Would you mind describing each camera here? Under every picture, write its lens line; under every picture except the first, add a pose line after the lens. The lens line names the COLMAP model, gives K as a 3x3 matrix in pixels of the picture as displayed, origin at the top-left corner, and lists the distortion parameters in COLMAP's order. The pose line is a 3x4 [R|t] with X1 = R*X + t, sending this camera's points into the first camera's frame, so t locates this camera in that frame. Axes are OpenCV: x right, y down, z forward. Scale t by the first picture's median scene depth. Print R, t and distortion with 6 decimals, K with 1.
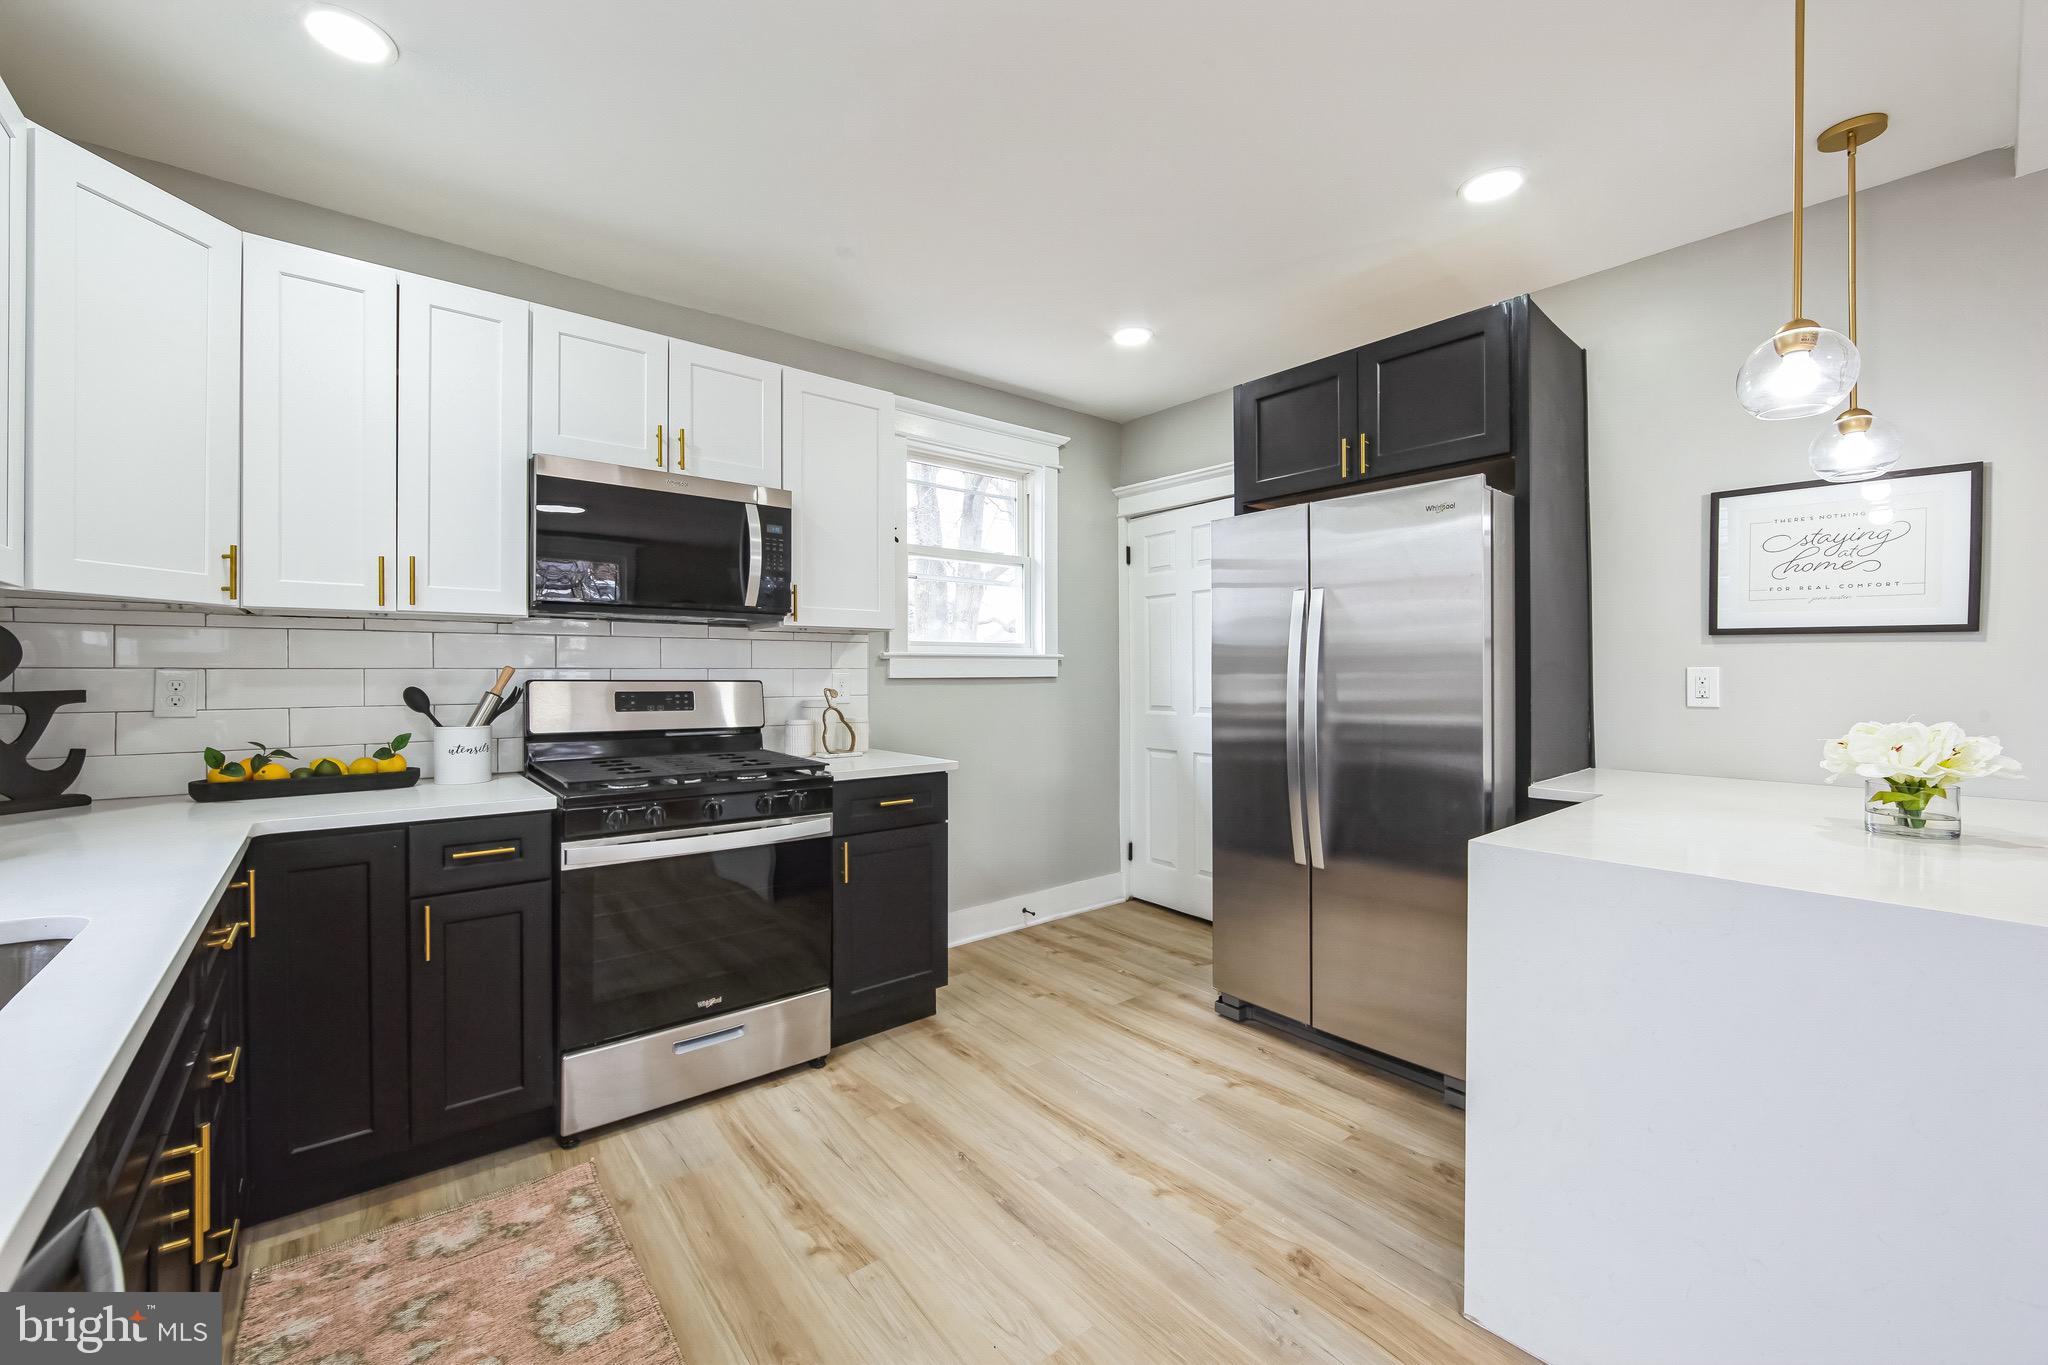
lens RADIAL K [[815.6, 0, 1009.6], [0, 815.6, 672.5], [0, 0, 1]] dist [-0.014861, 0.002865]
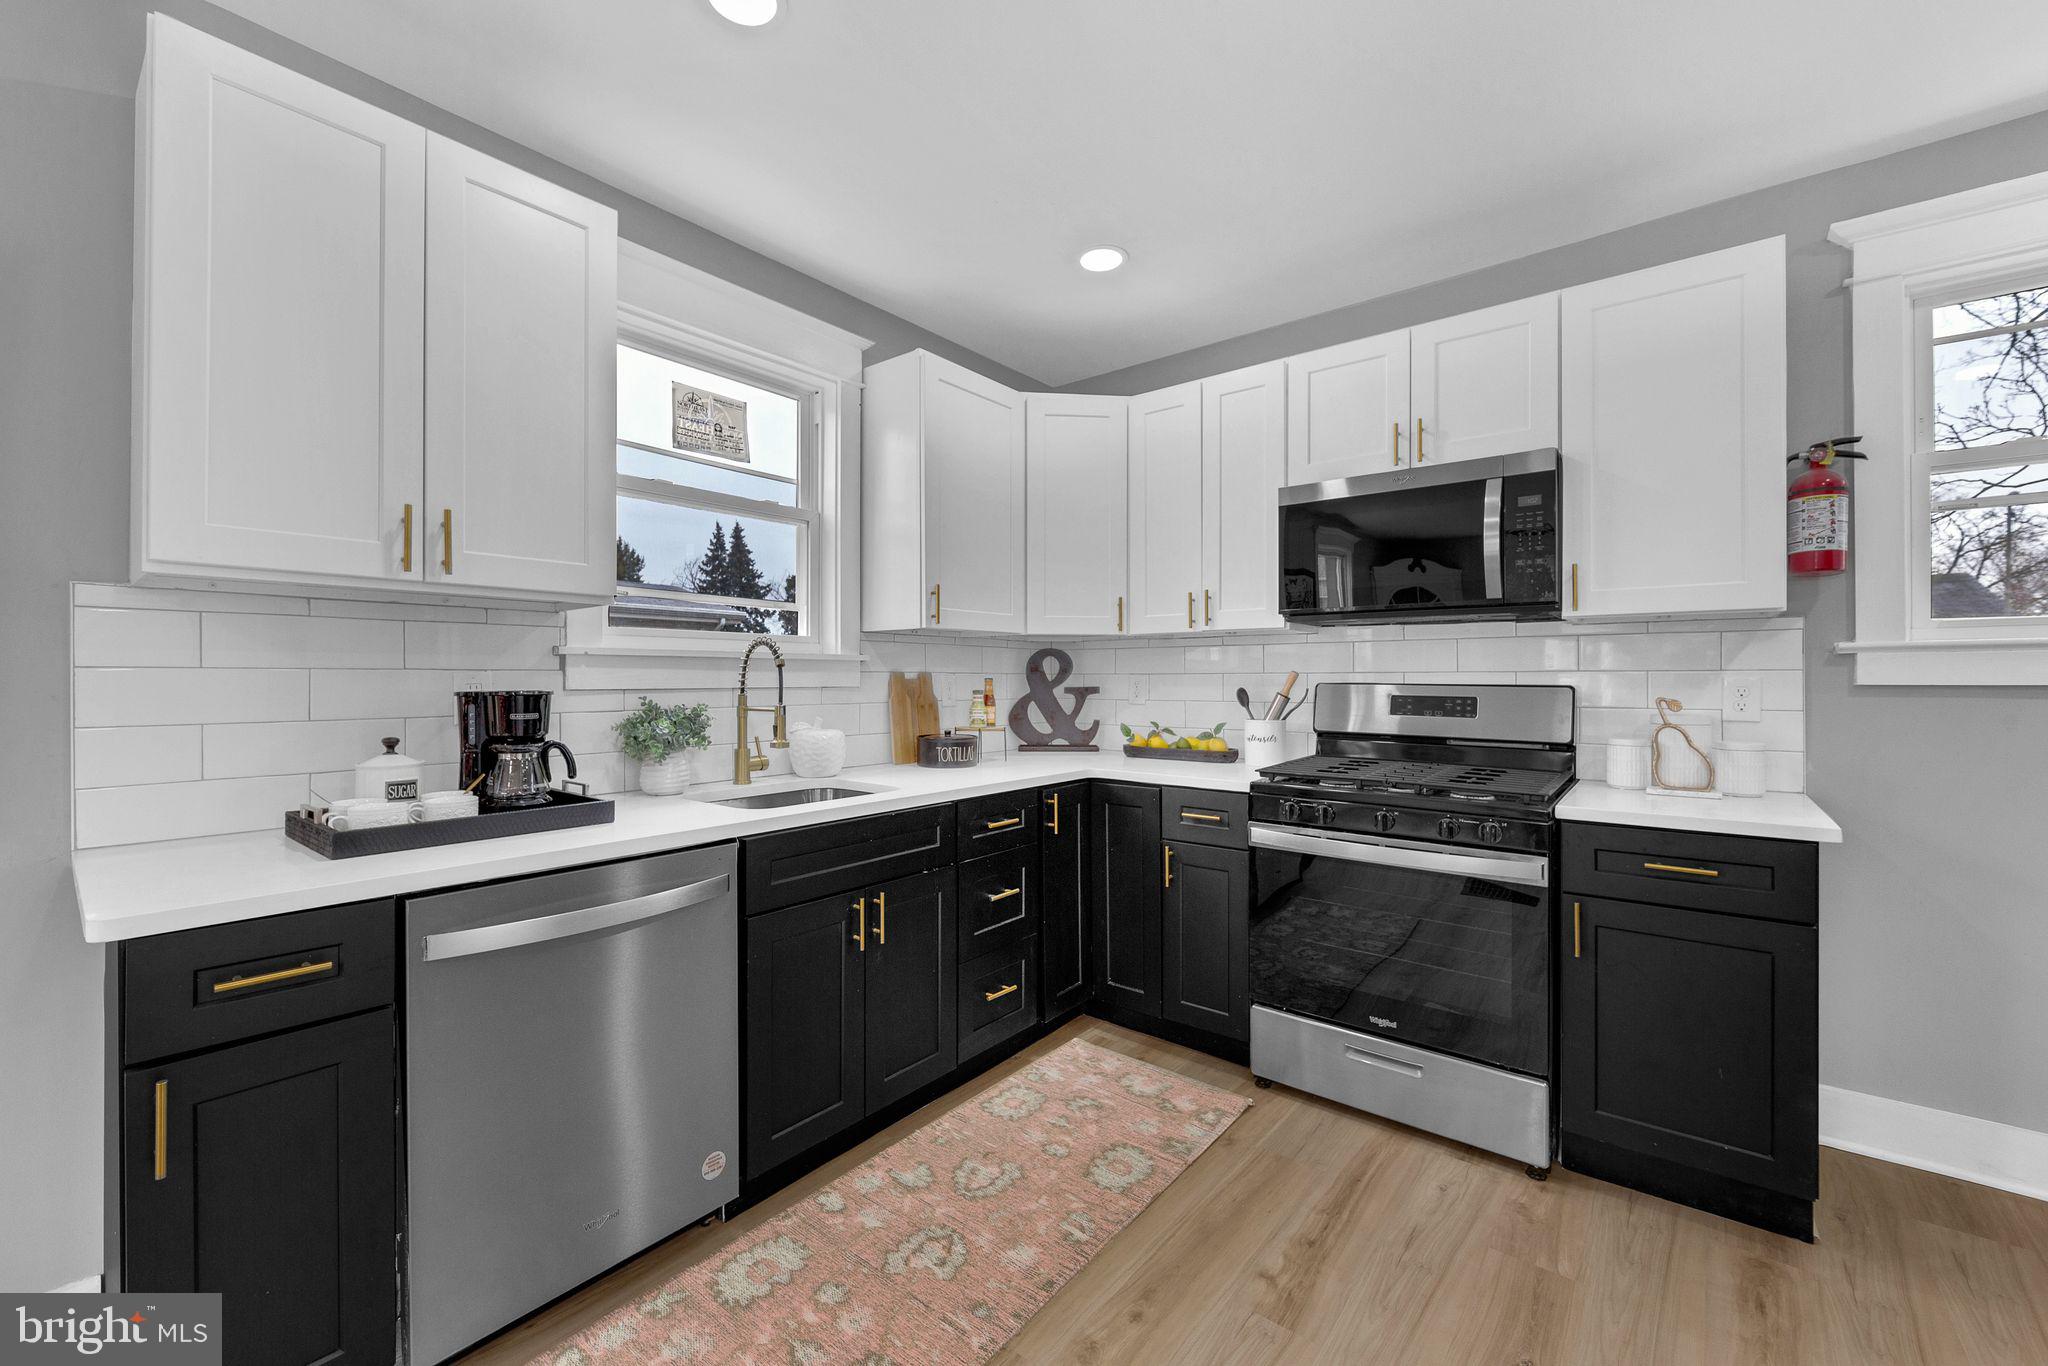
lens RADIAL K [[823.1, 0, 1001.9], [0, 823.1, 675.9], [0, 0, 1]] dist [-0.007354, 0.000237]
pose [[0.189234, -0.000811, -0.981932, 0.488040], [0.001771, 0.999998, -0.000485, -0.000928], [0.981930, -0.001647, 0.189235, 0.375671]]
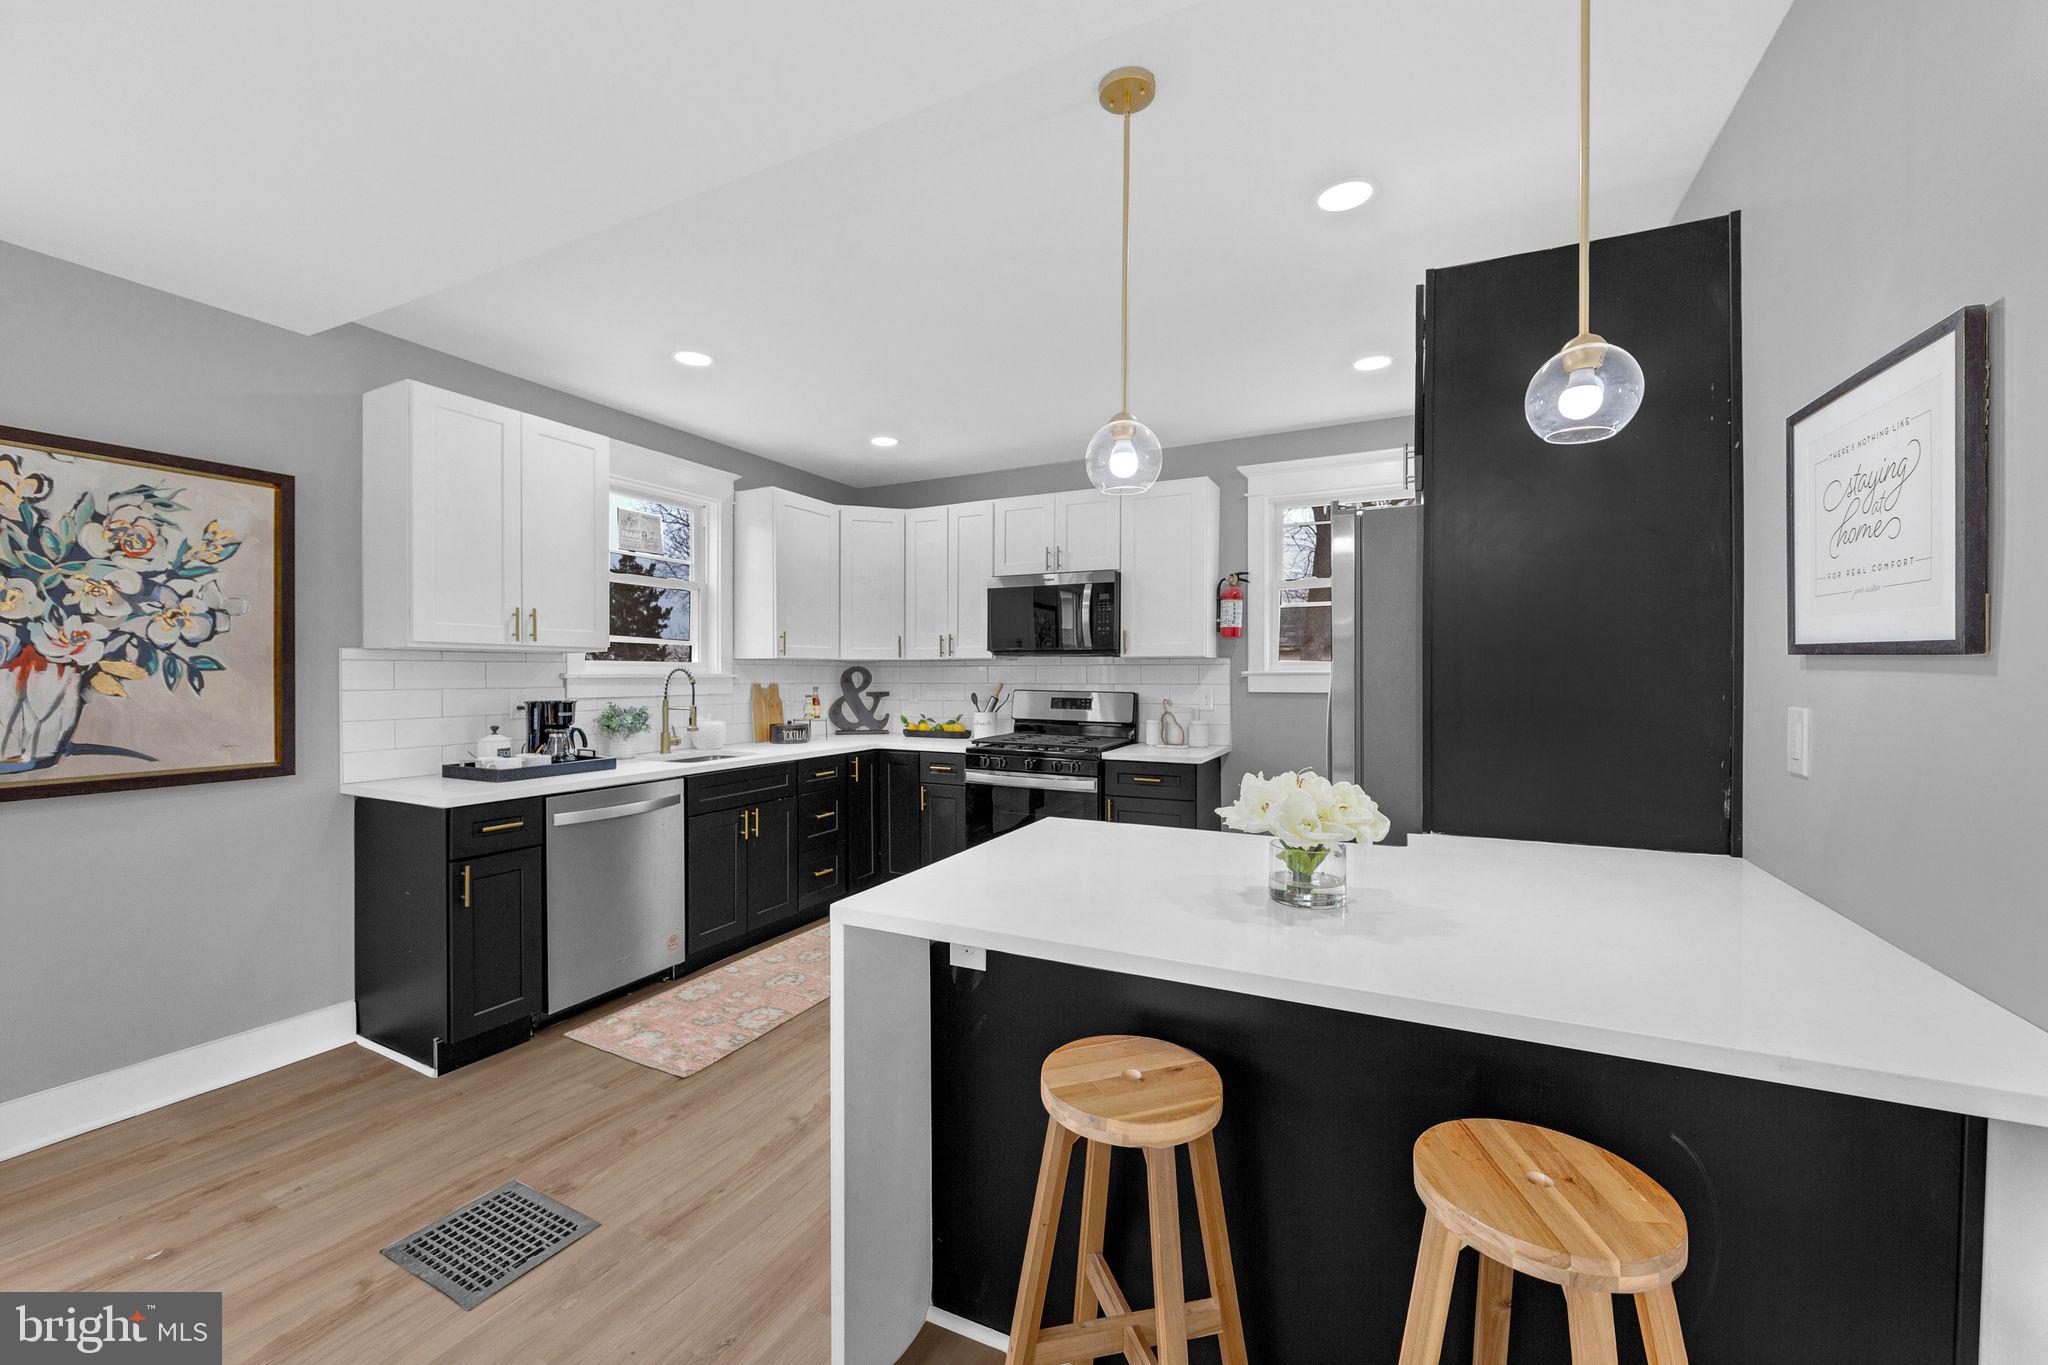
lens RADIAL K [[820.5, 0, 986.9], [0, 820.5, 675.3], [0, 0, 1]] dist [-0.000629, -0.000301]
pose [[0.374928, 0.003438, -0.927048, 1.271193], [0.001775, 0.999989, 0.004427, -0.037172], [0.927052, -0.003306, 0.374917, 0.228844]]
